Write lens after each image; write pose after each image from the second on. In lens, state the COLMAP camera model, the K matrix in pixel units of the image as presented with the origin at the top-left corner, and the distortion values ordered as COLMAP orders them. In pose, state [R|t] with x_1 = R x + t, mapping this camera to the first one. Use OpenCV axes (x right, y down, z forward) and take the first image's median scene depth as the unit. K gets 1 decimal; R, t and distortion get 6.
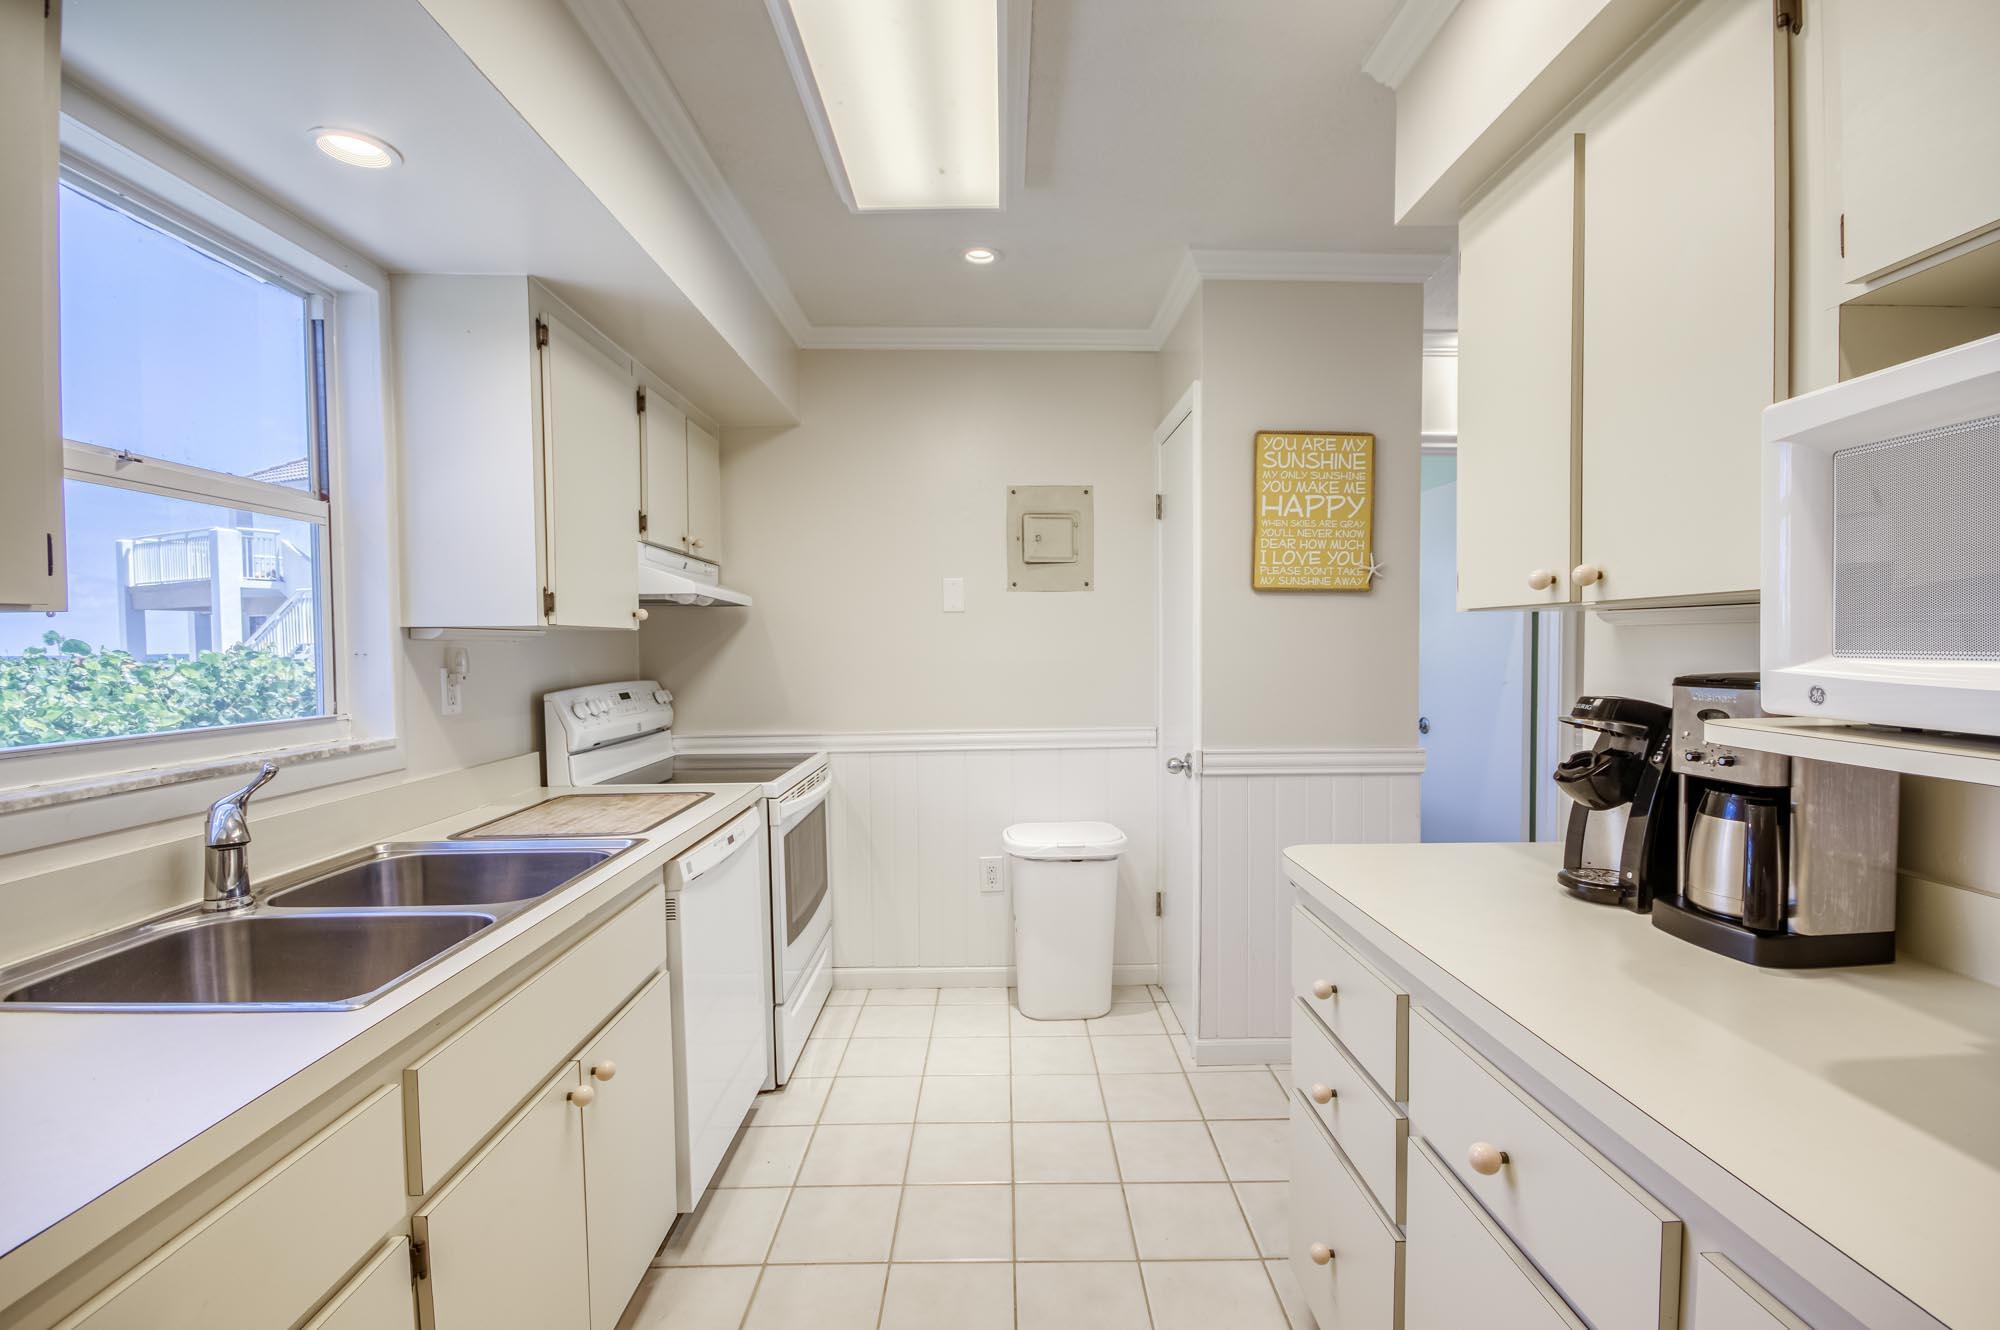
lens RADIAL K [[874.1, 0, 1015.0], [0, 874.1, 669.6], [0, 0, 1]] dist [-0.007448, -0.002817]
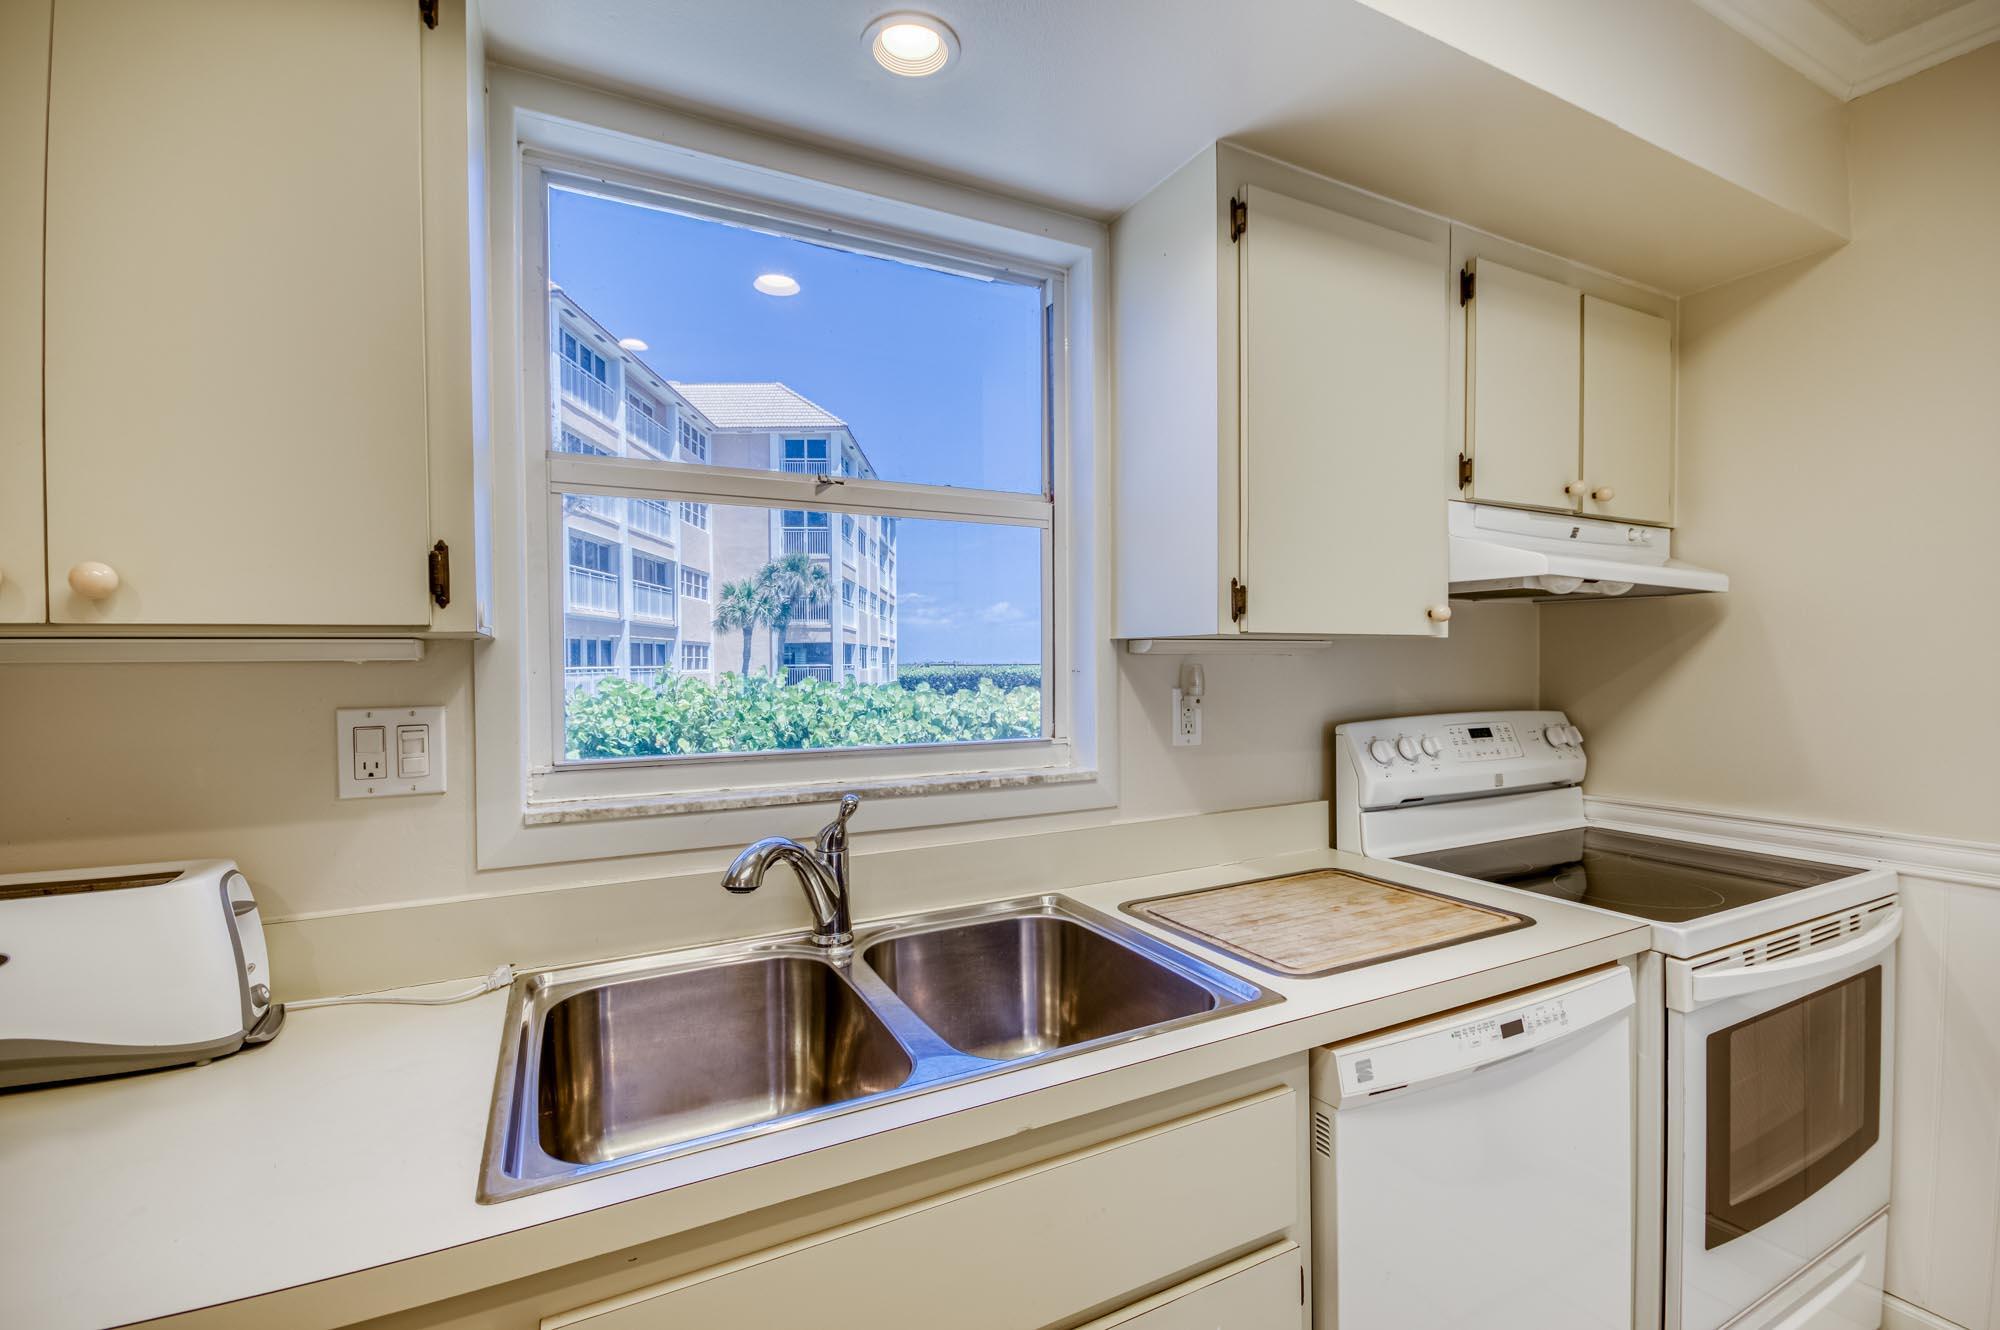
lens RADIAL K [[874.1, 0, 1012.9], [0, 874.1, 675.2], [0, 0, 1]] dist [-0.007448, -0.002817]
pose [[0.435310, 0.020094, -0.900056, 0.015924], [-0.023634, 0.999661, 0.010887, -0.020466], [0.899970, 0.016533, 0.435638, 0.531476]]
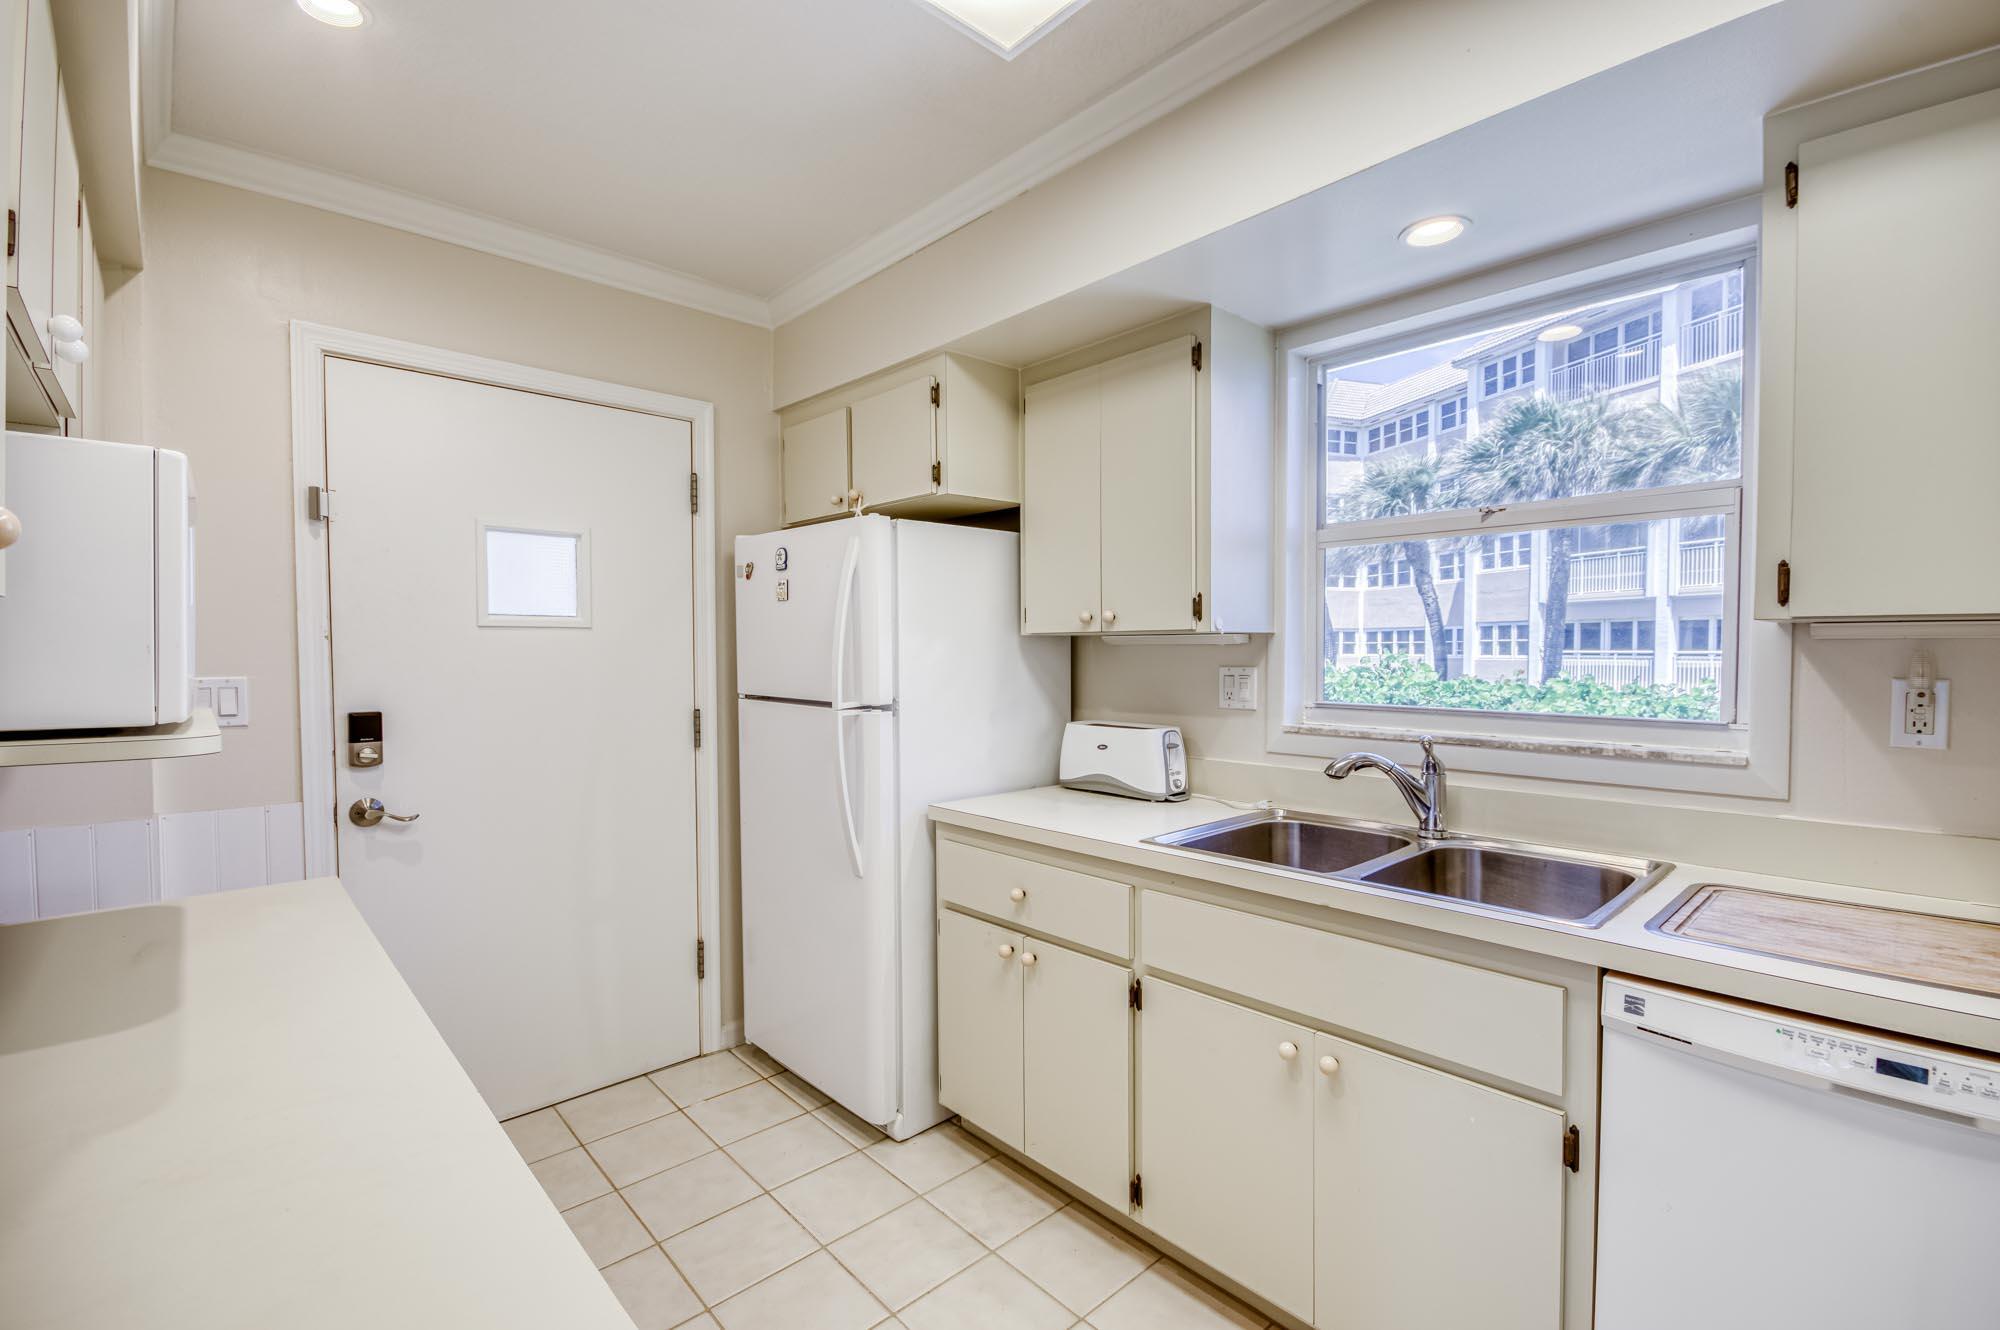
lens RADIAL K [[874.1, 0, 1009.5], [0, 874.1, 661.9], [0, 0, 1]] dist [-0.007448, -0.002817]
pose [[-0.746165, 0.016781, -0.665549, 0.349862], [-0.015266, 0.998988, 0.042304, -0.035331], [0.665586, 0.041726, -0.745154, 1.097615]]
